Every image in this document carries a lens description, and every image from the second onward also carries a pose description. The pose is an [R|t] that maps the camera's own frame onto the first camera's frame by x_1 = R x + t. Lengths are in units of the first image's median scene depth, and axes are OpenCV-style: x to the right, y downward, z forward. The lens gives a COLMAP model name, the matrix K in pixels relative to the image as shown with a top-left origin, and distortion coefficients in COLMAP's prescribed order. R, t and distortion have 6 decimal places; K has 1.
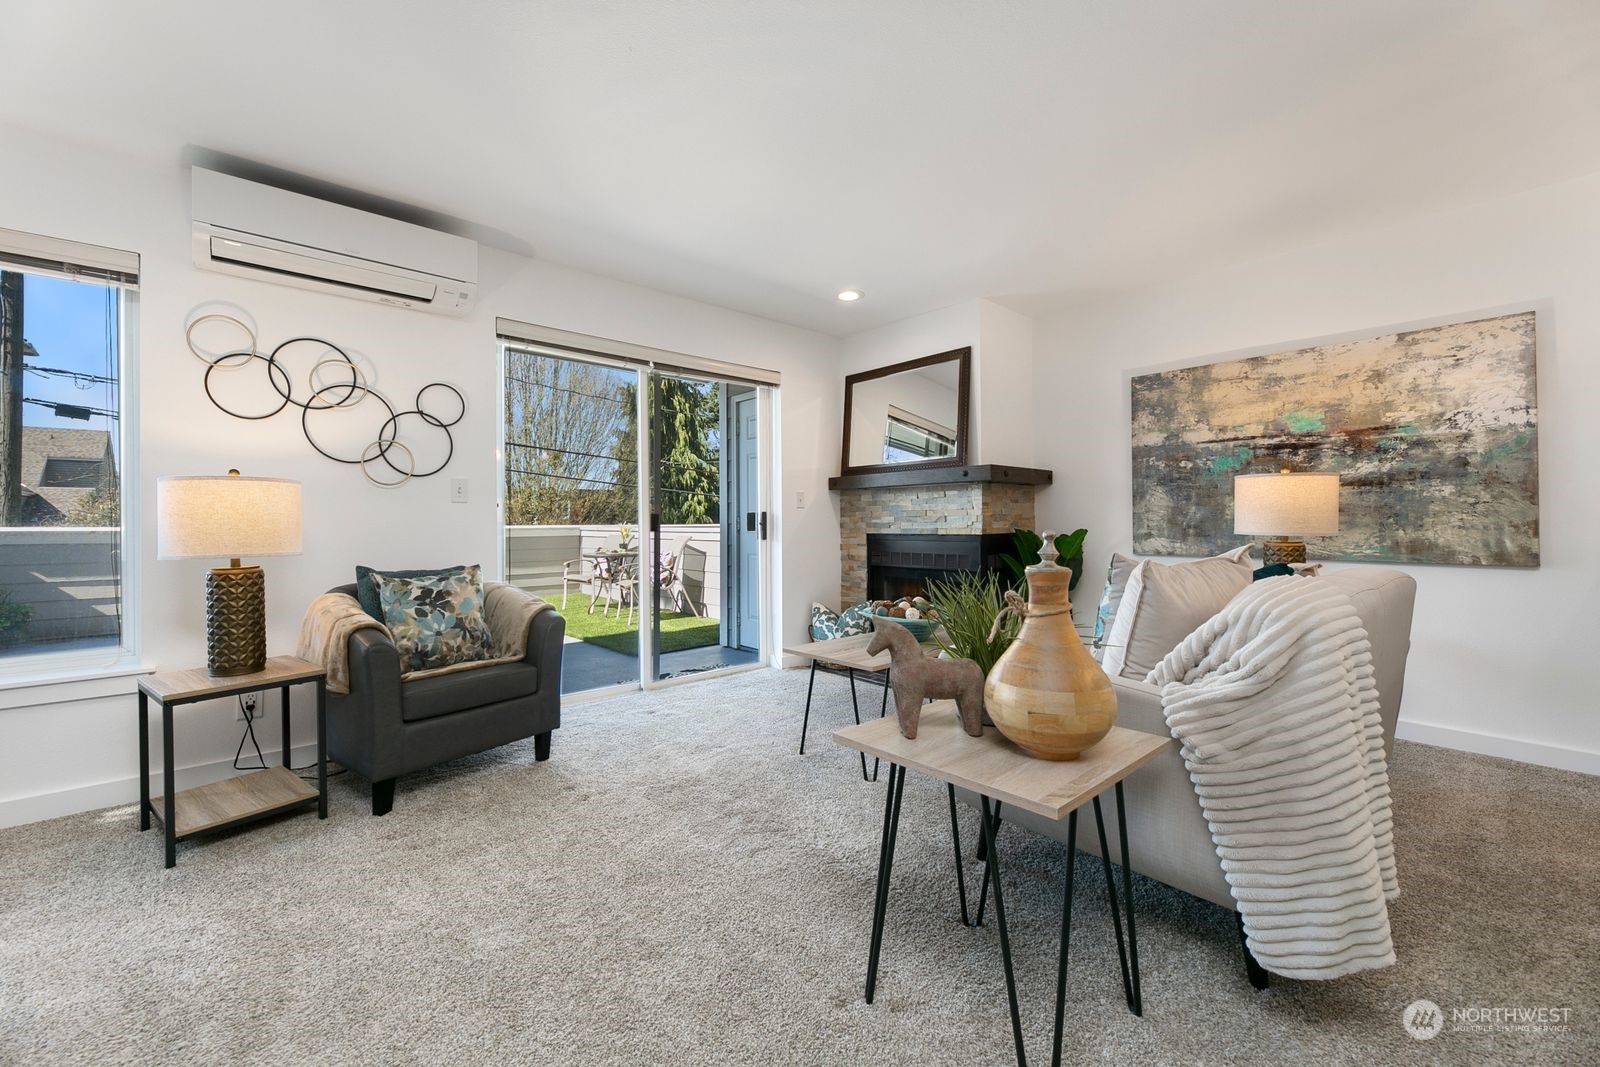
lens RADIAL K [[644.2, 0, 796.4], [0, 644.2, 523.0], [0, 0, 1]] dist [0.000945, 0.000320]
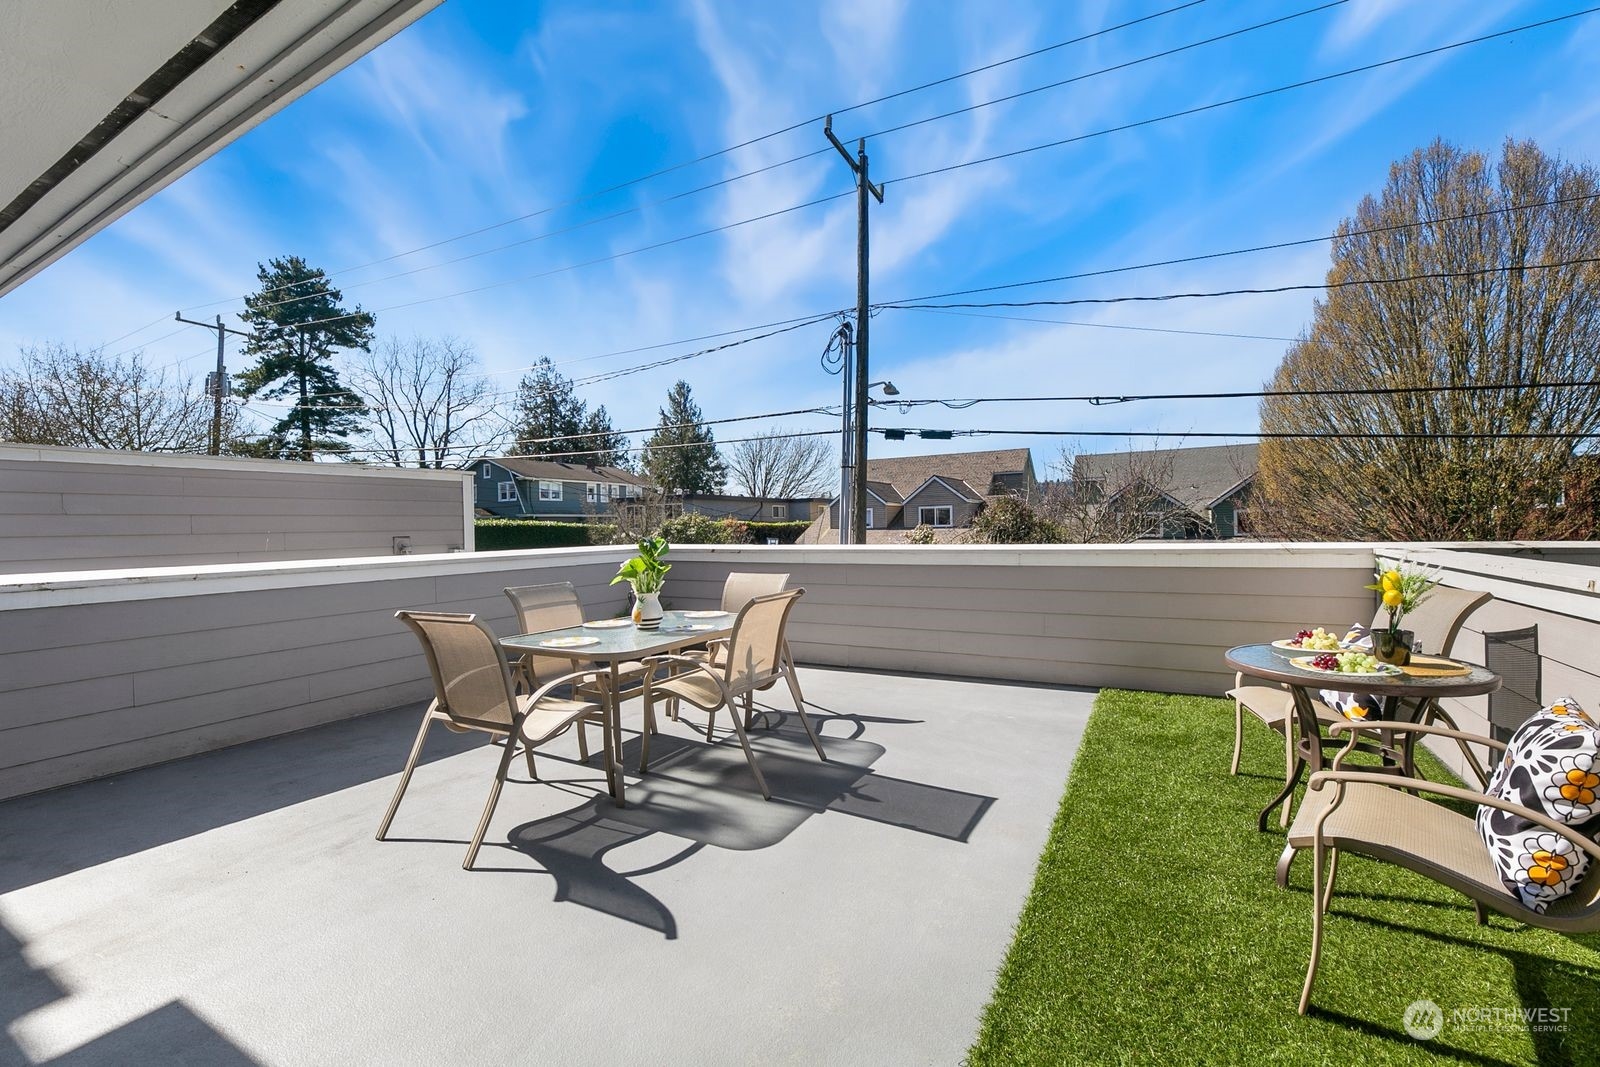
lens RADIAL K [[665.2, 0, 793.8], [0, 665.2, 518.2], [0, 0, 1]] dist [0.012646, 0.000145]
pose [[0.326218, -0.014767, -0.945179, -0.156458], [0.017575, 0.999800, -0.009554, -0.044264], [0.945131, -0.013495, 0.326412, 1.508144]]
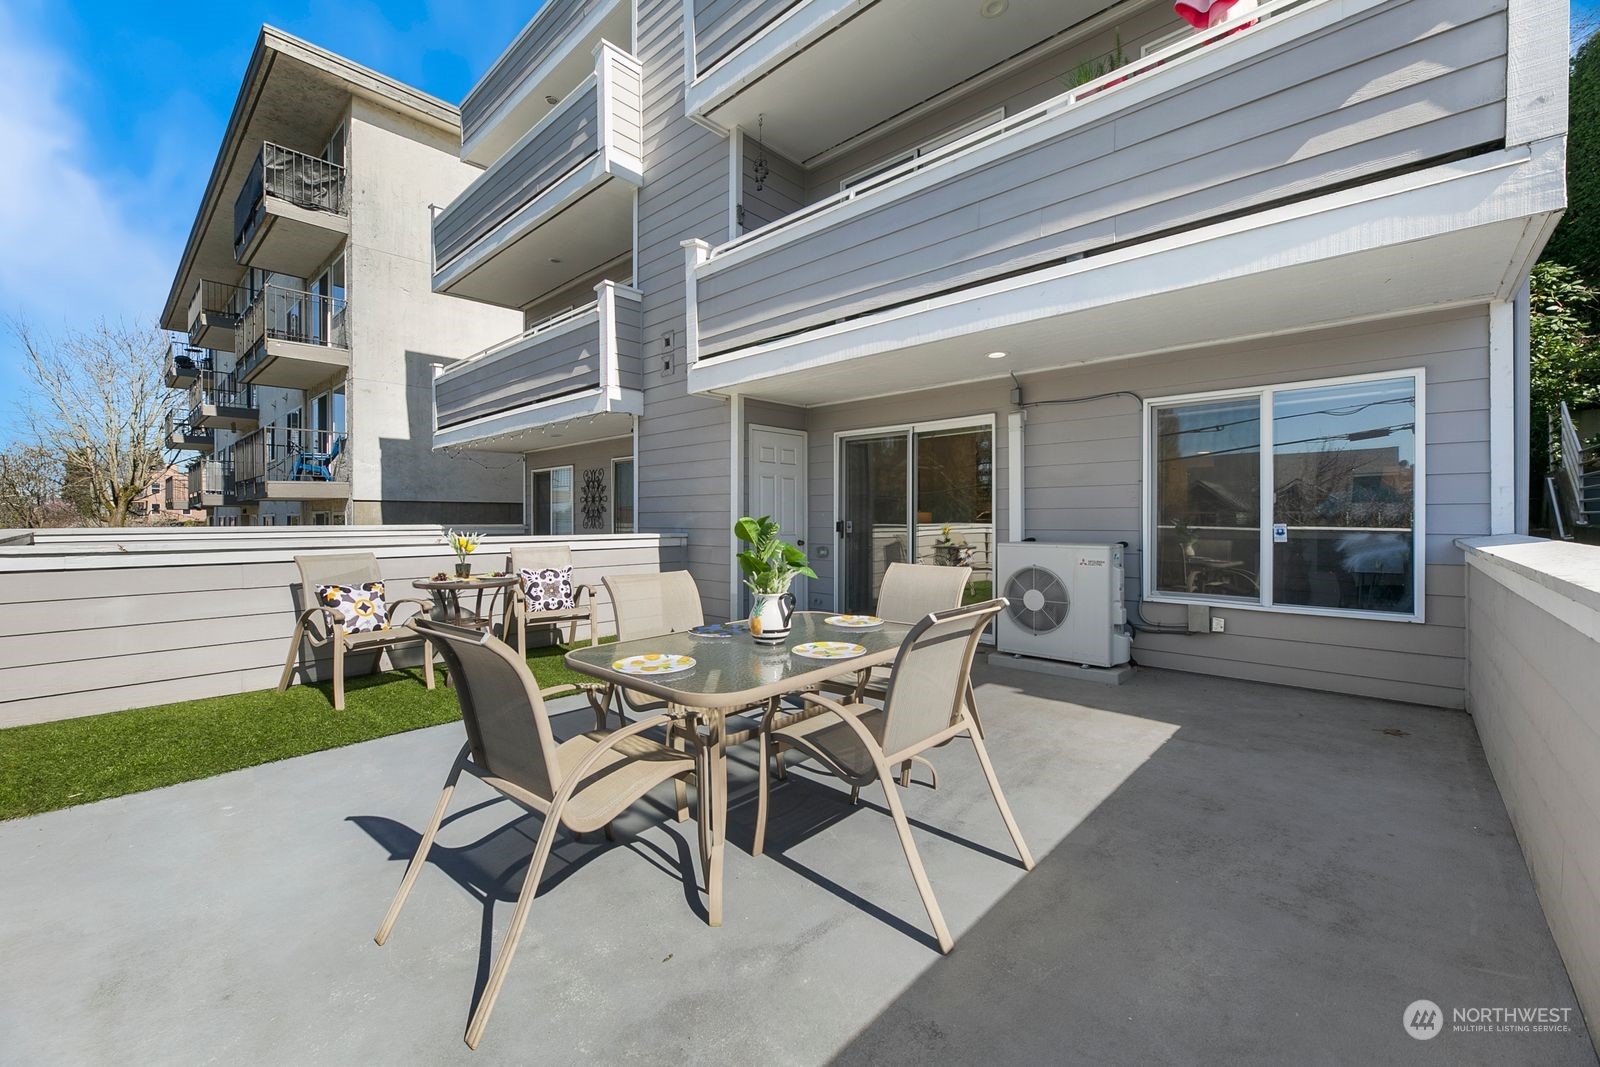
lens RADIAL K [[644.2, 0, 796.4], [0, 644.2, 523.0], [0, 0, 1]] dist [0.000945, 0.000320]
pose [[-0.104999, -0.002851, 0.994468, -2.123032], [0.003707, 0.999988, 0.003258, -0.020220], [-0.994465, 0.004028, -0.104987, 1.696149]]
